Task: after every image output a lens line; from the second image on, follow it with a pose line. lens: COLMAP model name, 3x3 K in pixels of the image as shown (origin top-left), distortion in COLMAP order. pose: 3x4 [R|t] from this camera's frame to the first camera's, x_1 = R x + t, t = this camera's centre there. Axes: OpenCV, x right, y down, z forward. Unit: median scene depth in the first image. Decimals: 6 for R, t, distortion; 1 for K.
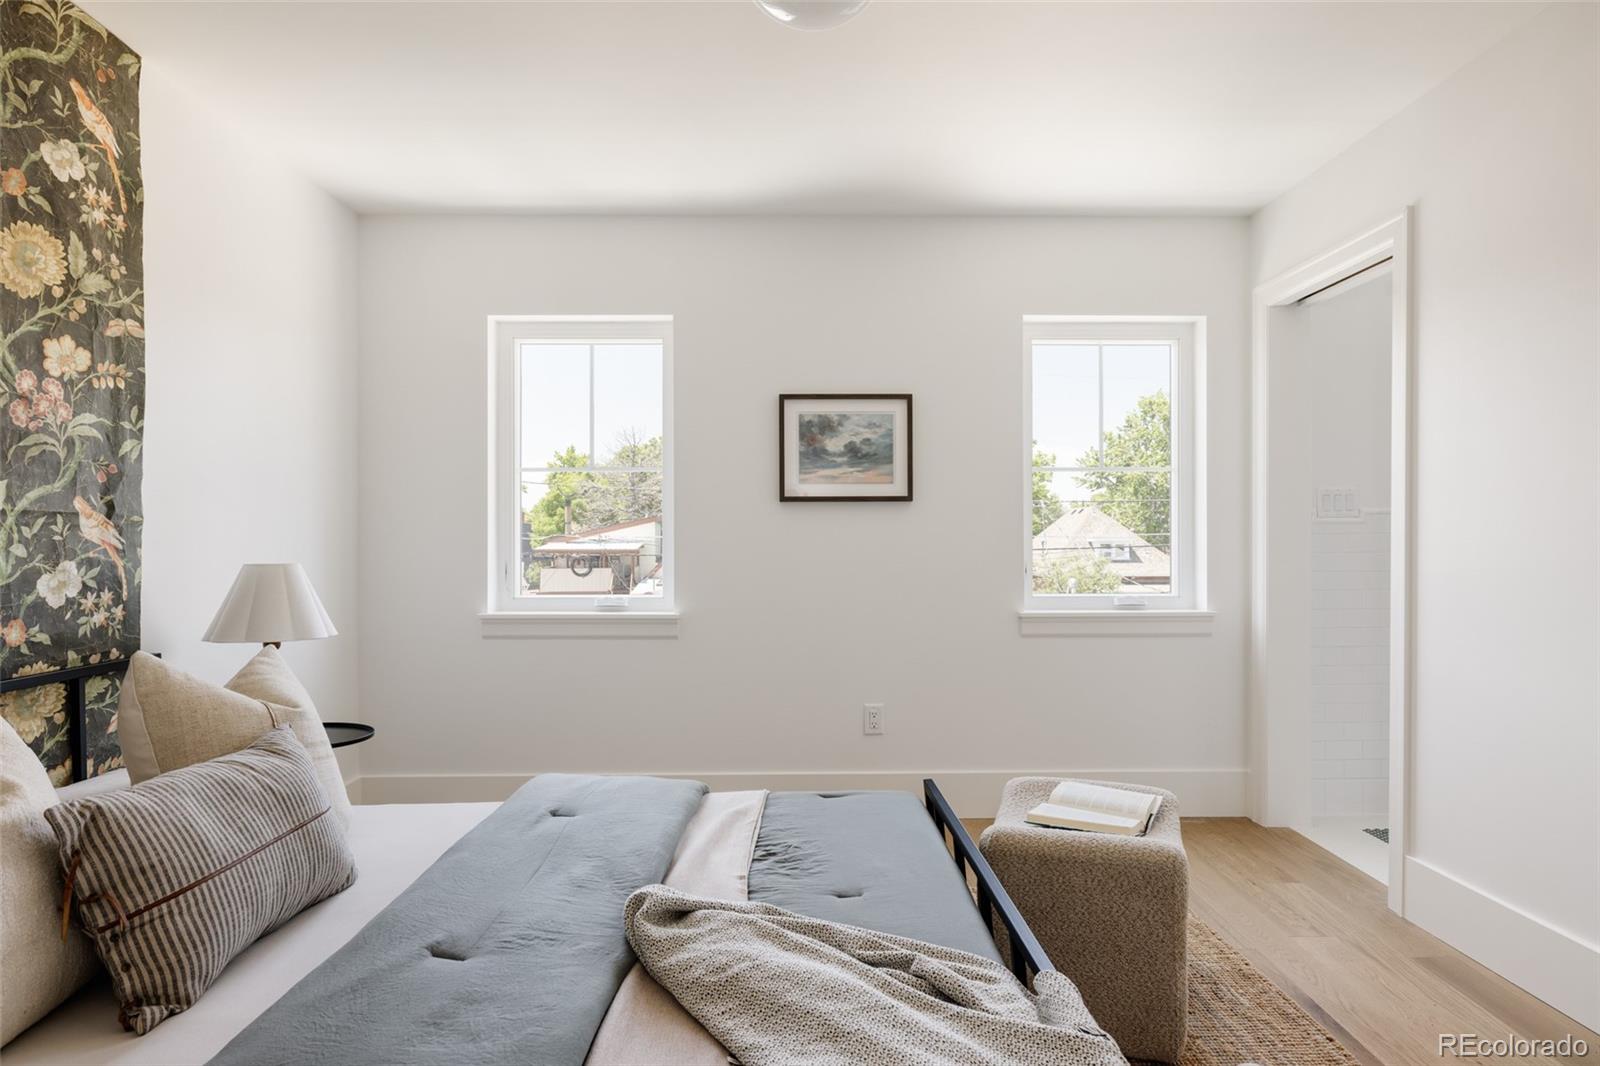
lens RADIAL K [[907.7, 0, 803.6], [0, 907.7, 536.2], [0, 0, 1]] dist [0.007126, -0.003277]
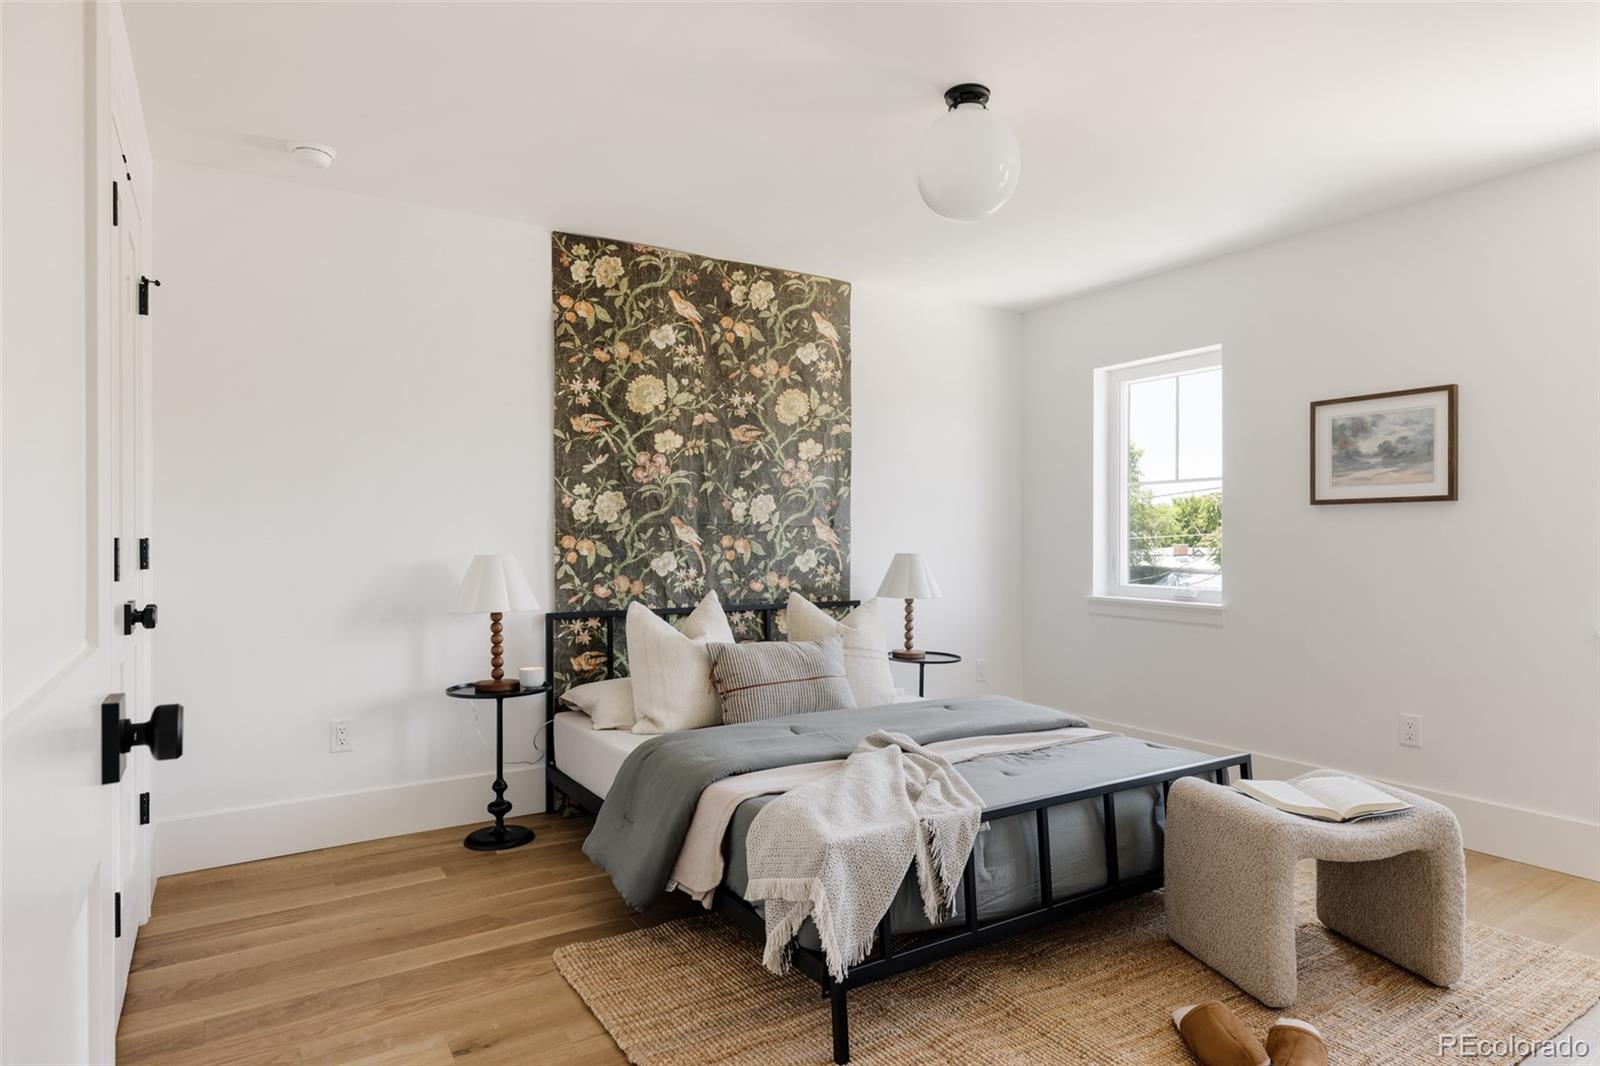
lens RADIAL K [[907.7, 0, 801.4], [0, 907.7, 534.5], [0, 0, 1]] dist [0.007126, -0.003277]
pose [[0.520441, 0.000338, -0.853898, 0.866498], [-0.000189, 1.000000, 0.000281, -0.006750], [0.853898, 0.000015, 0.520441, -0.068944]]
